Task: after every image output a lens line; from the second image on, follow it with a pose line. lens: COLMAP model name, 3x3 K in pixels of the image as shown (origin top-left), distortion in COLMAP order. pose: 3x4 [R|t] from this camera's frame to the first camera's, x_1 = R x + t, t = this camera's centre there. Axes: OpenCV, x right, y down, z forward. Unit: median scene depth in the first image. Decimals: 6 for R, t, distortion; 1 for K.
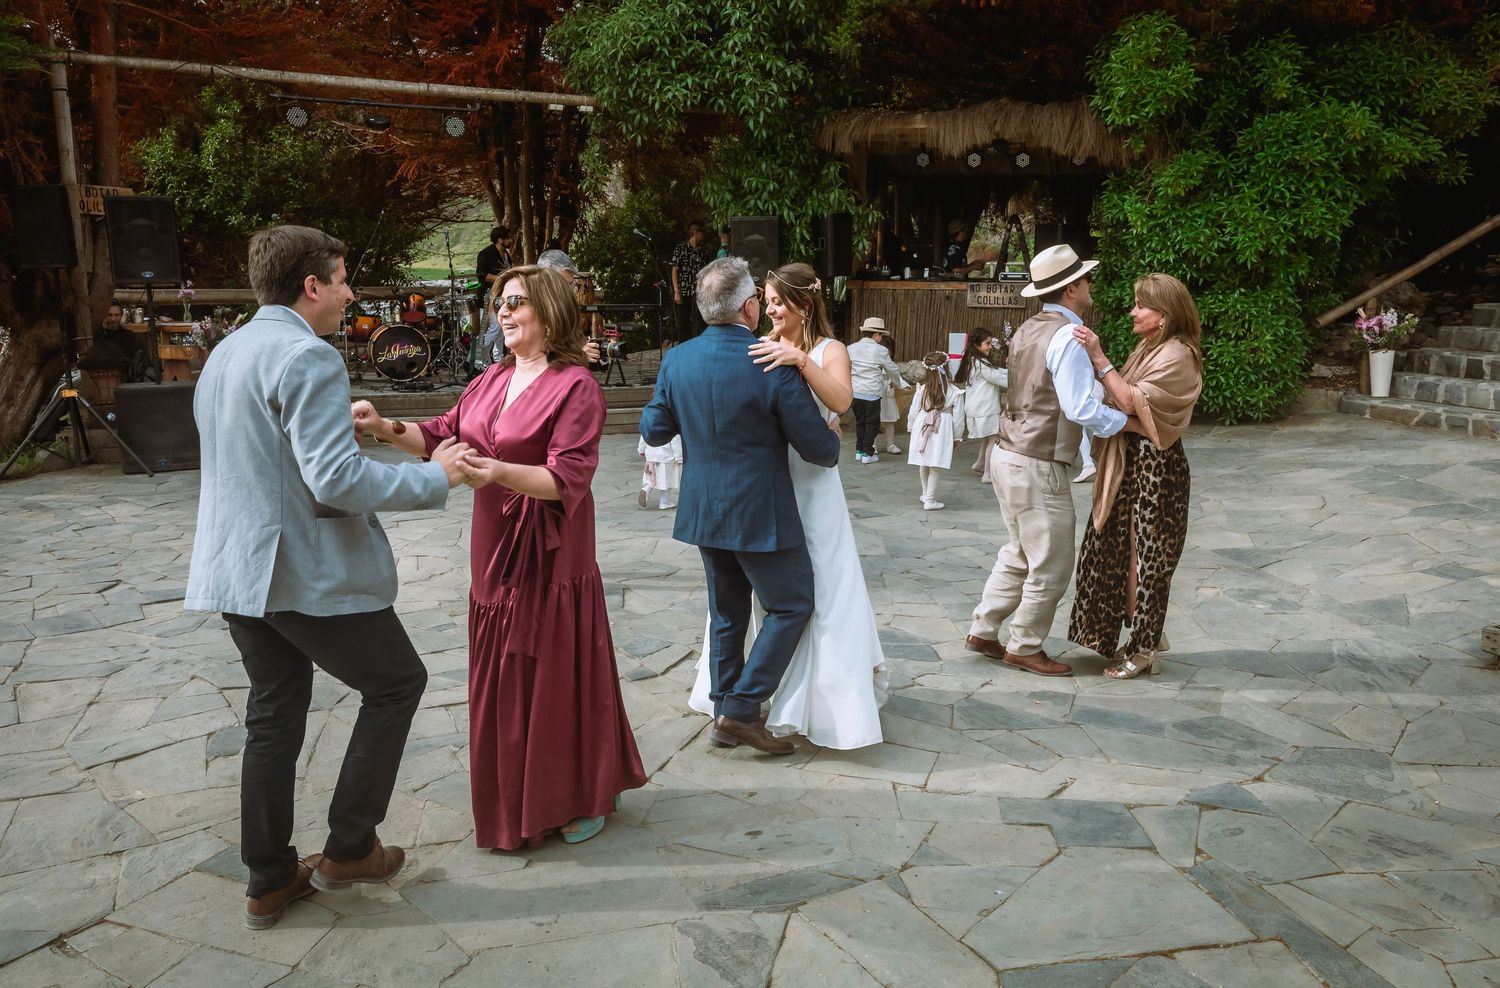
lens RADIAL K [[1152.4, 0, 750.0], [0, 1152.4, 494.0], [0, 0, 1]] dist [0.005409, 0.008697]
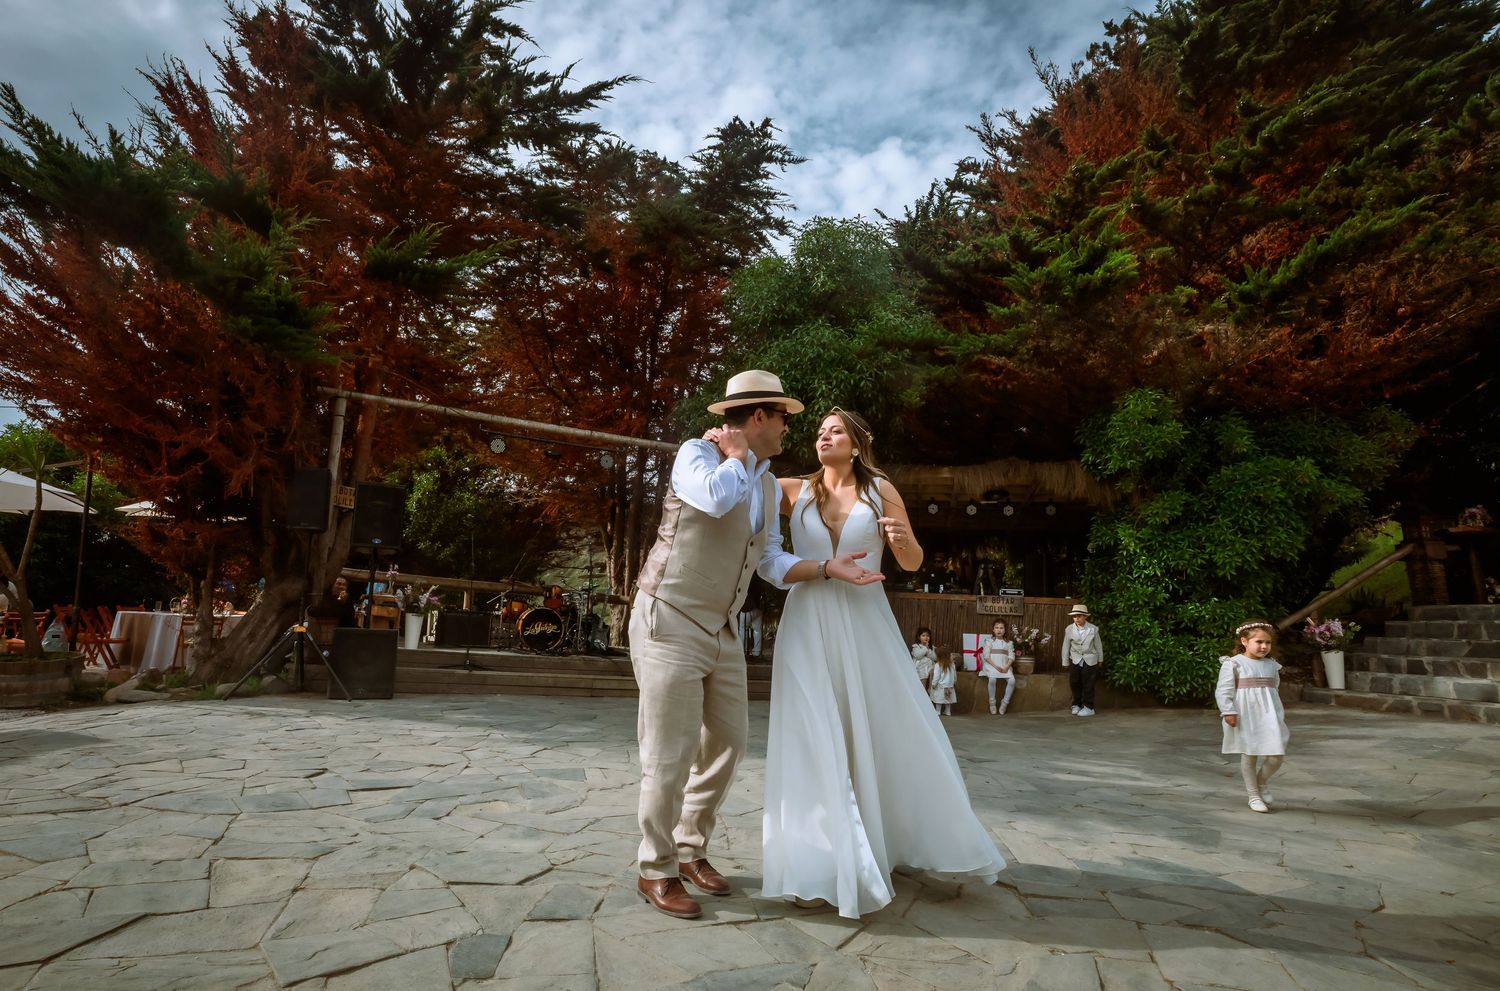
lens RADIAL K [[787.9, 0, 715.5], [0, 787.9, 513.1], [0, 0, 1]] dist [-0.048769, 0.017480]
pose [[0.998470, 0.040090, -0.038093, -0.103220], [-0.050133, 0.946944, -0.317465, 0.034188], [0.023344, 0.318889, 0.947505, 0.159123]]
